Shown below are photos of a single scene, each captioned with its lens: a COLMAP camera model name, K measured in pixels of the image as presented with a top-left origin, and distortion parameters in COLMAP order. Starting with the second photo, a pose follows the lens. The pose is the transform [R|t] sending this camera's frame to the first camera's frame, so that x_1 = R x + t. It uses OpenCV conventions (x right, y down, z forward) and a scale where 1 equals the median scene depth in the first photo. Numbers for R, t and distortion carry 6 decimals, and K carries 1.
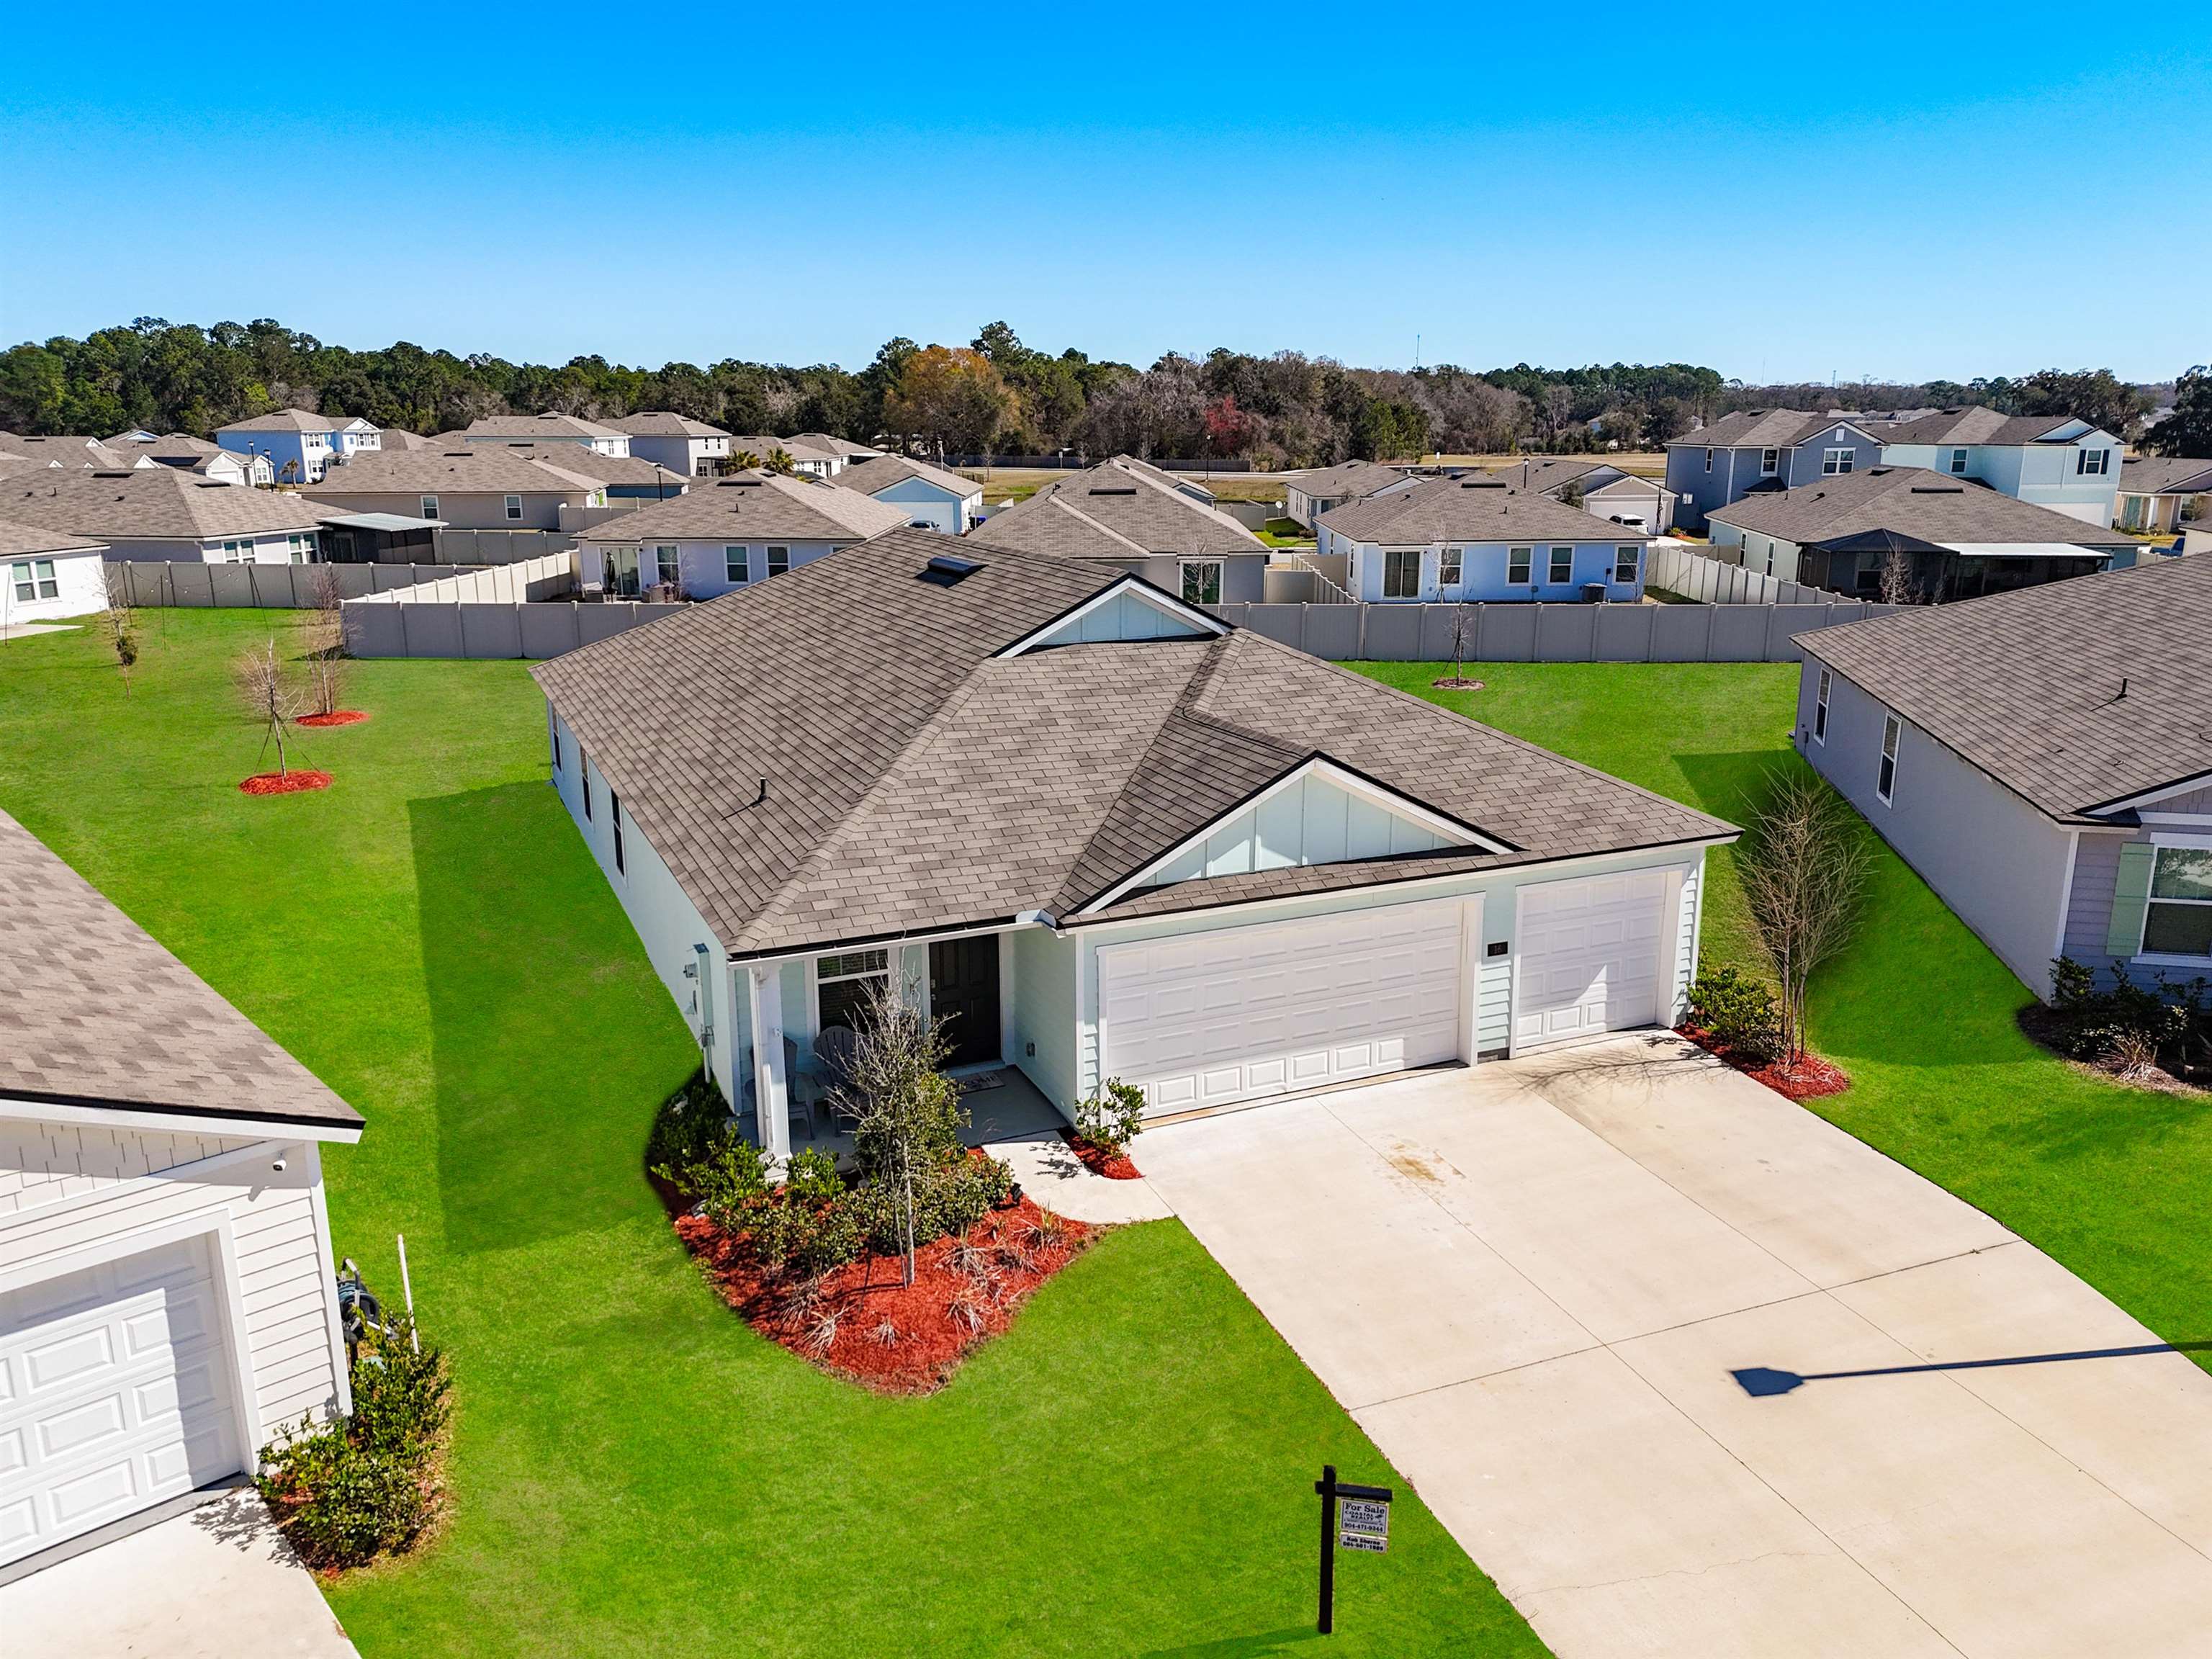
lens RADIAL K [[1641.0, 0, 1104.1], [0, 1641.0, 839.3], [0, 0, 1]] dist [0.107693, -0.132257]
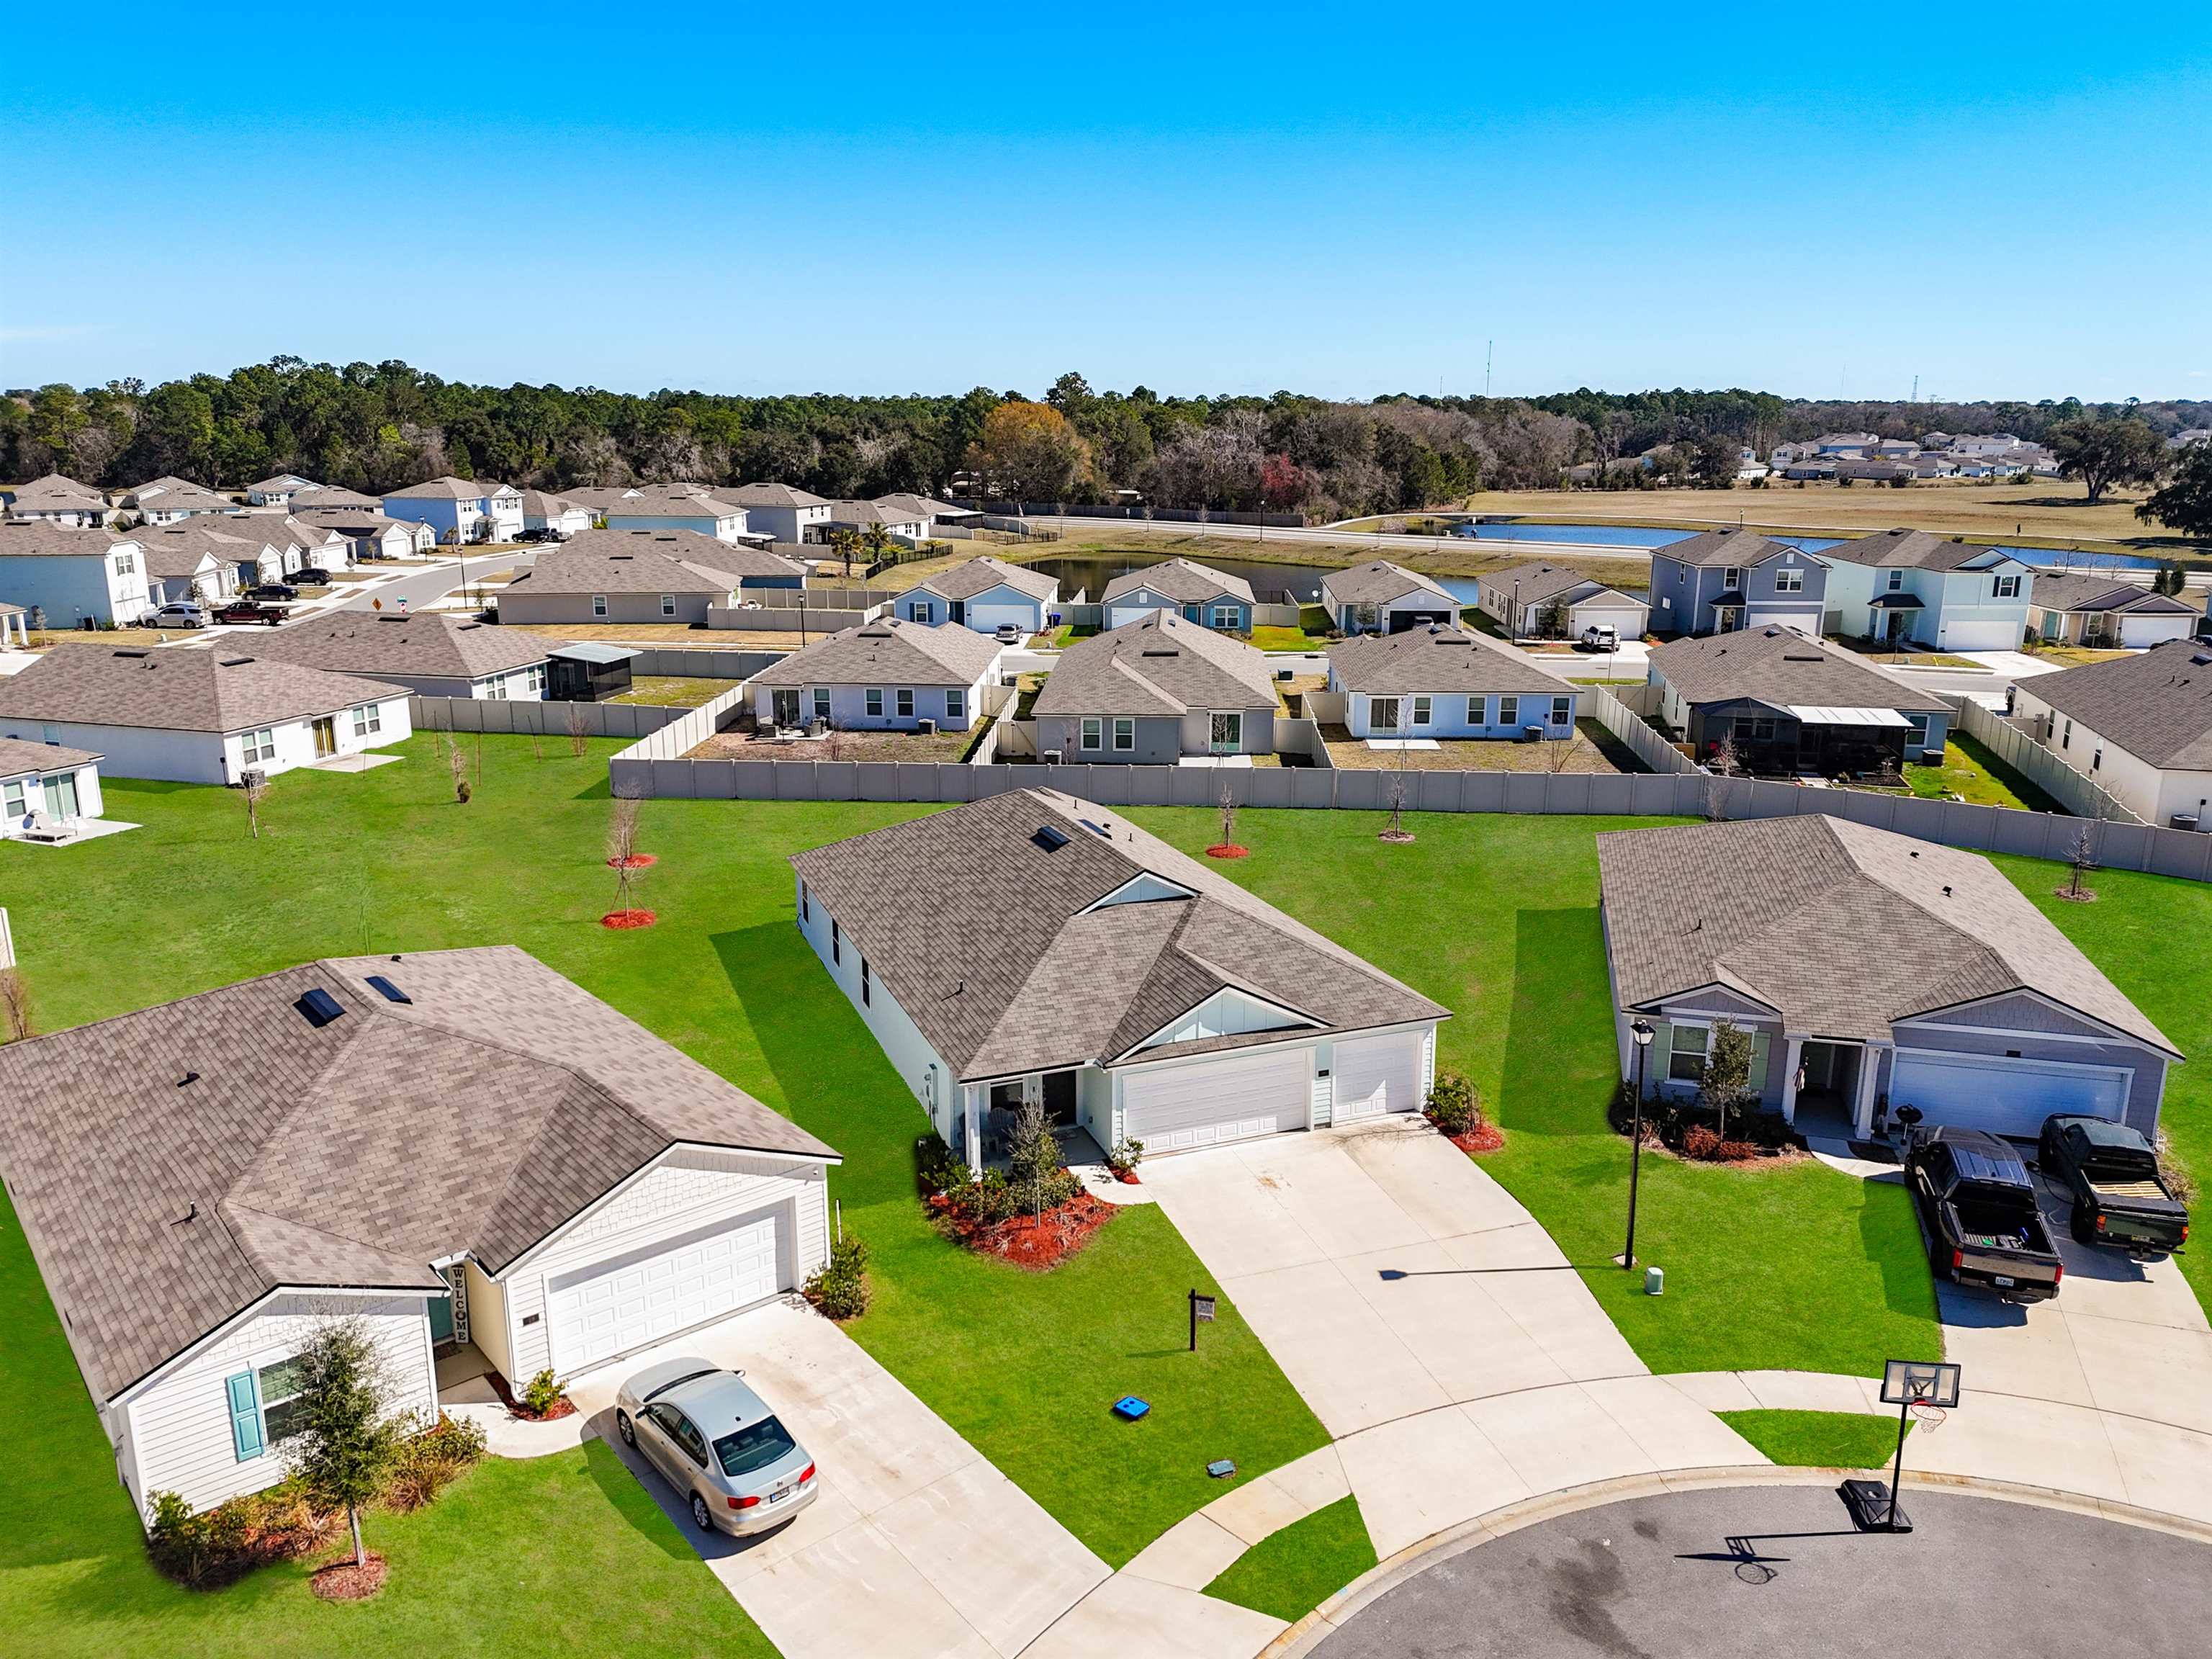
lens RADIAL K [[1661.2, 0, 1106.0], [0, 1661.2, 829.5], [0, 0, 1]] dist [0.139252, -0.219903]
pose [[0.999153, 0.015671, -0.038053, 0.021705], [-0.015692, 0.999877, -0.000263, -0.105922], [0.038044, 0.000860, 0.999276, -0.489164]]
